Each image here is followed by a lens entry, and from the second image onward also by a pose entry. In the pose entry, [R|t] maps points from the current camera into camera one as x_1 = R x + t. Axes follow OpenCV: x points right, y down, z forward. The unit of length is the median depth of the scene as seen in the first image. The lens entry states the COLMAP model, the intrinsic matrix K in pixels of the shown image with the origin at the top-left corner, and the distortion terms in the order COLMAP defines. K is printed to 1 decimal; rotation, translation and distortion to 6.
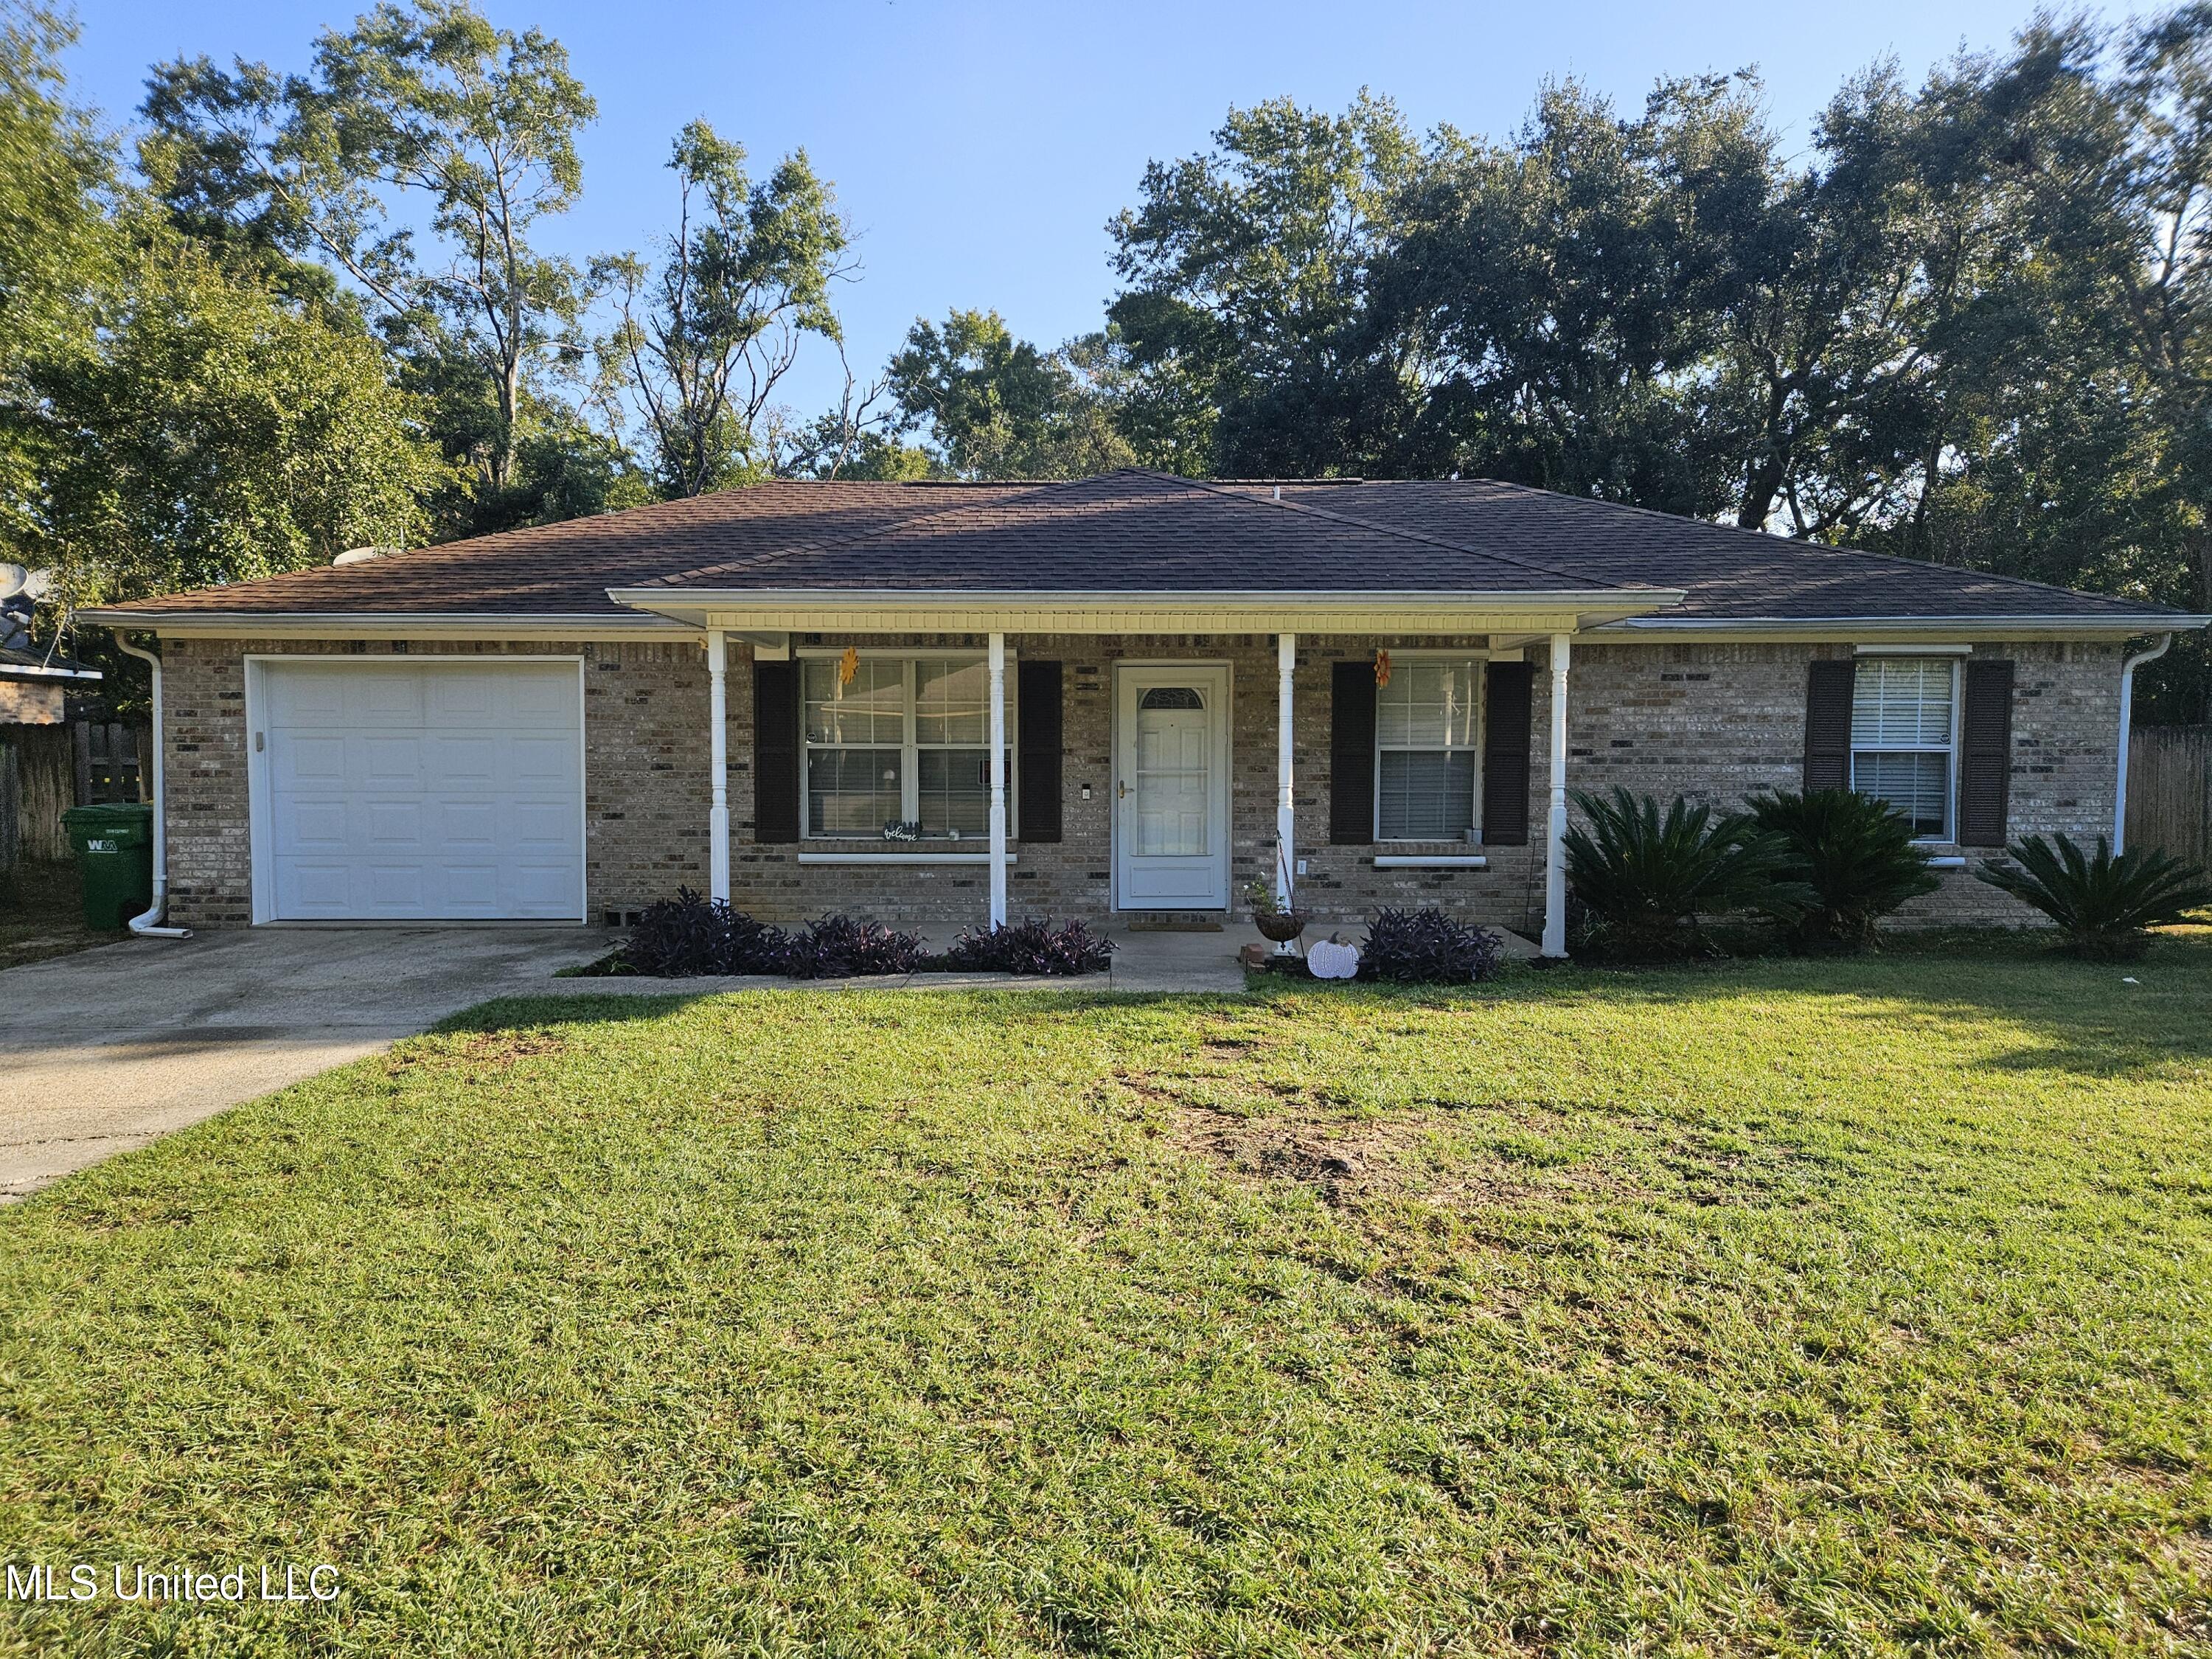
lens RADIAL K [[1500.0, 0, 1110.1], [0, 1500.0, 833.8], [0, 0, 1]] dist [0.056448, -0.032068]
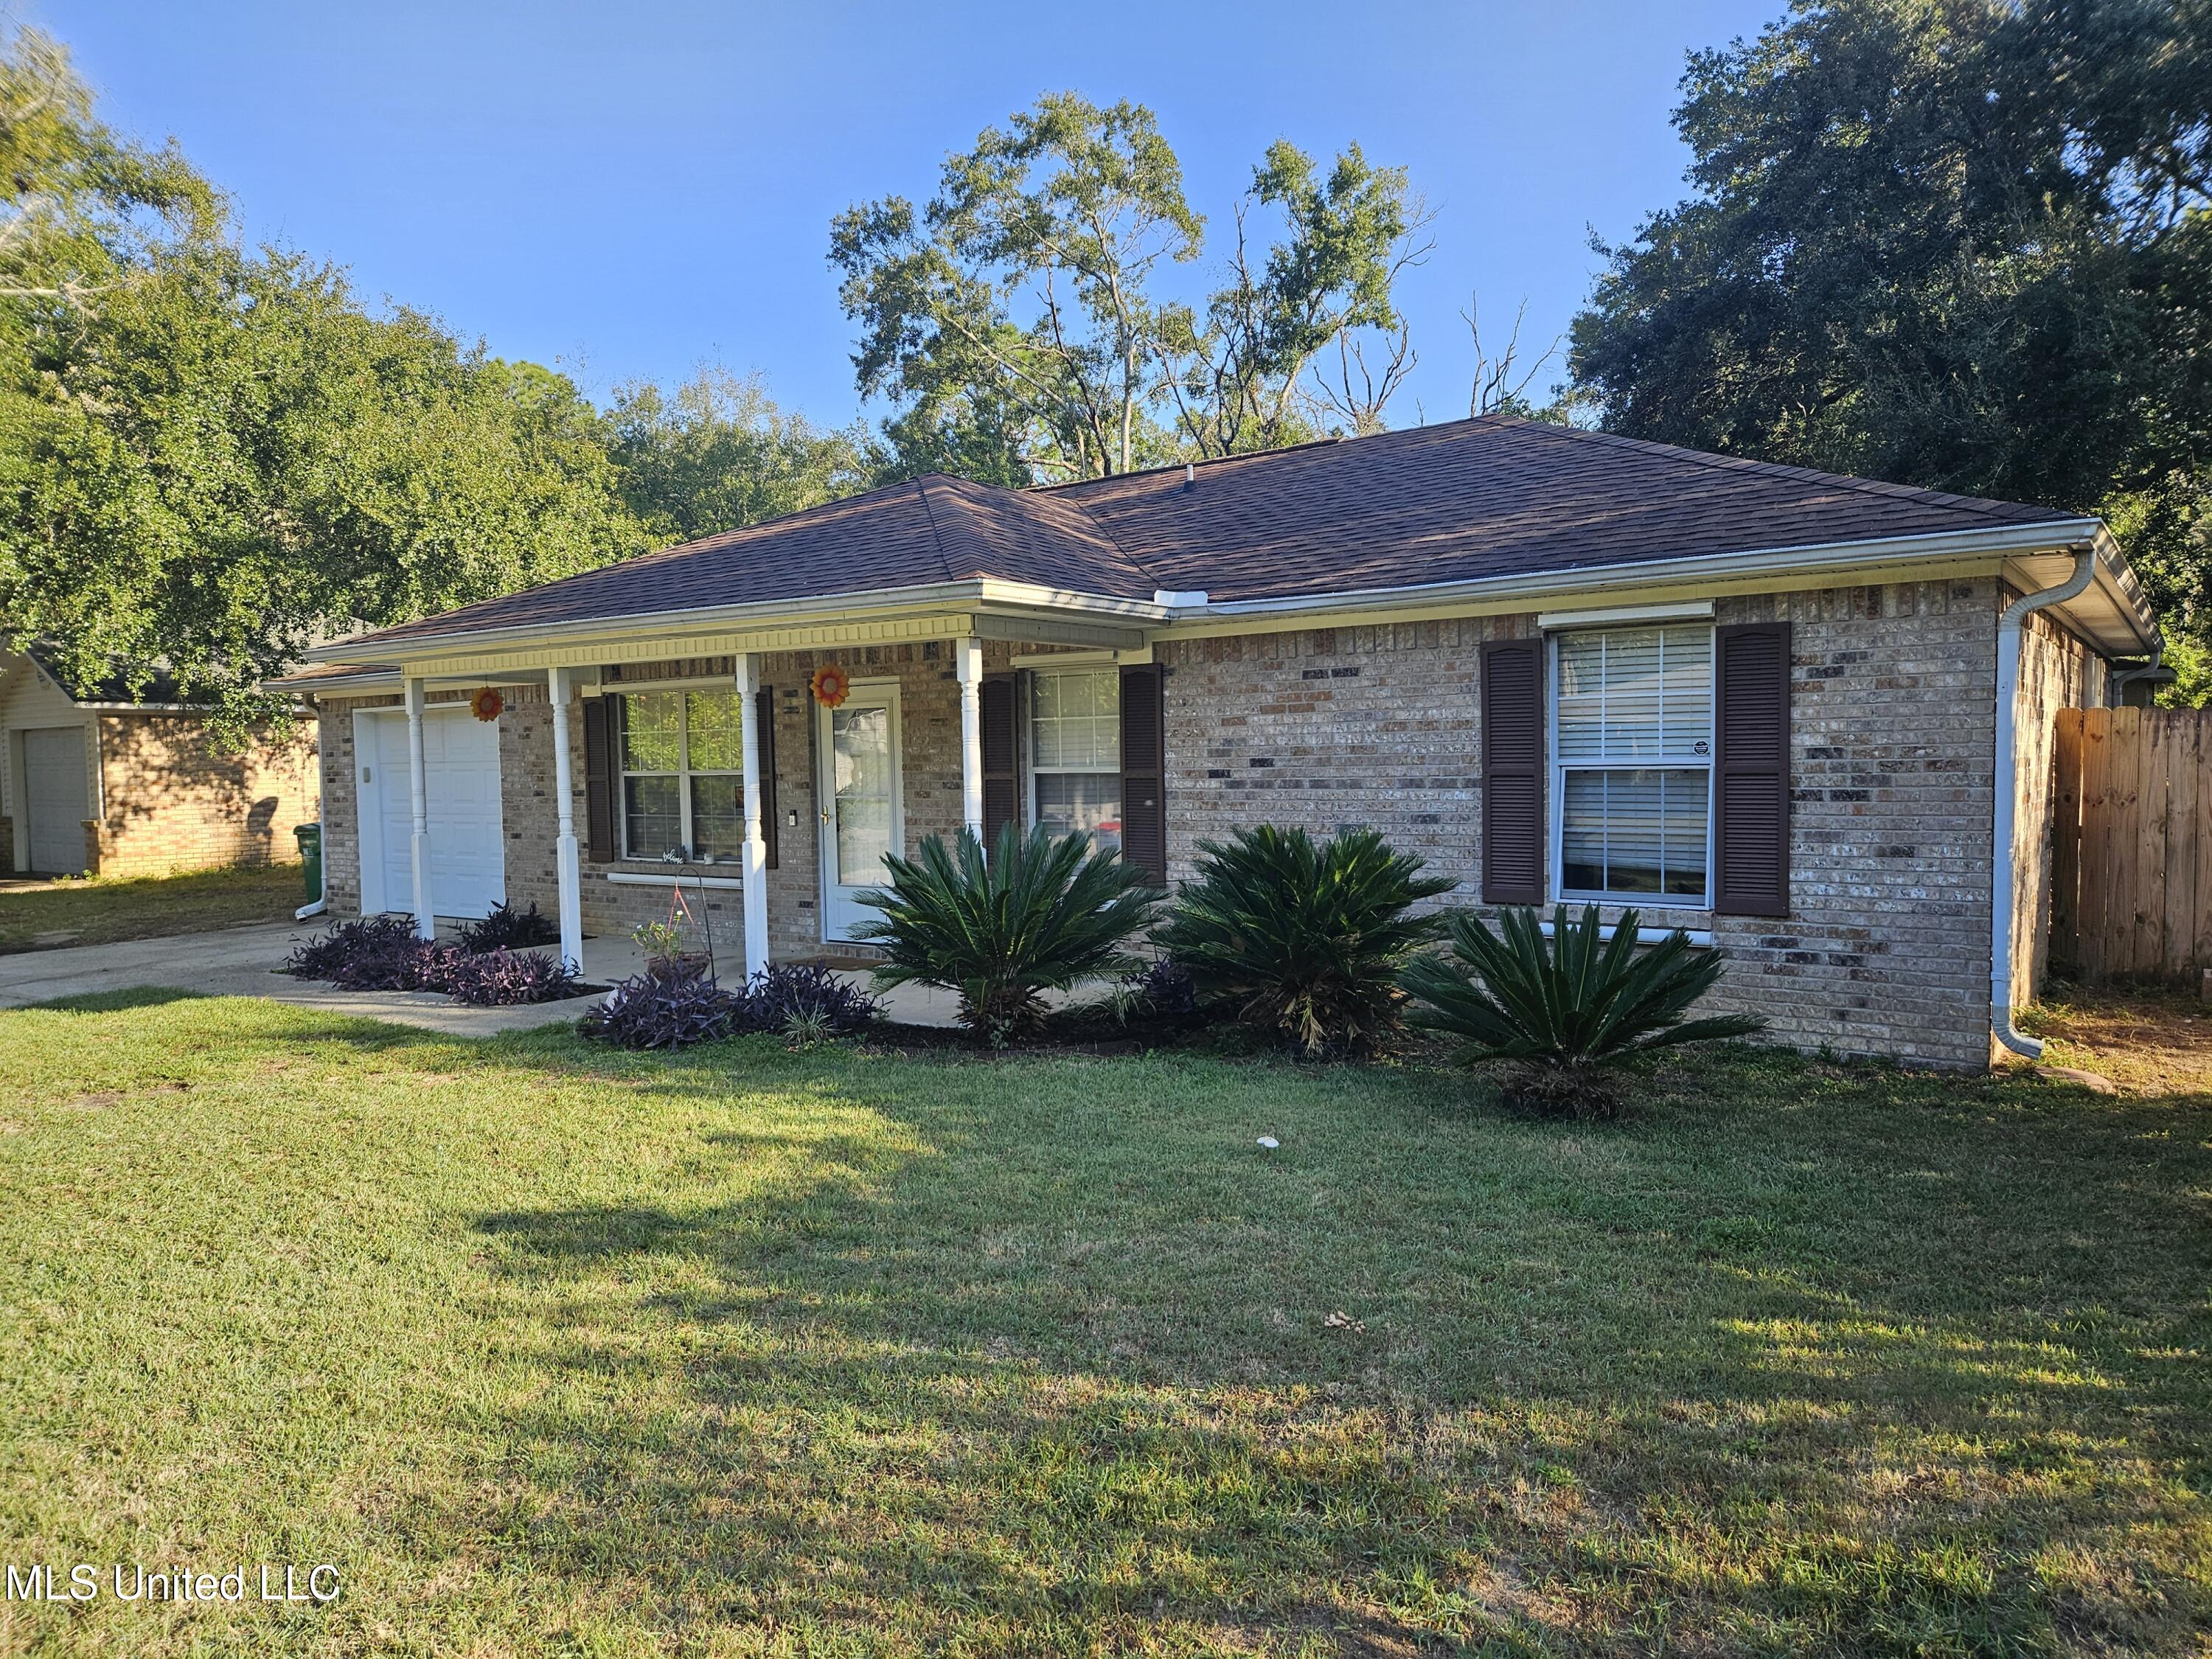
lens RADIAL K [[1500.0, 0, 1109.9], [0, 1500.0, 838.5], [0, 0, 1]] dist [0.056448, -0.032068]
pose [[0.810122, 0.015861, -0.586047, 0.725414], [-0.013019, 0.999874, 0.009065, -0.026574], [0.586117, 0.000286, 0.810226, 0.329105]]
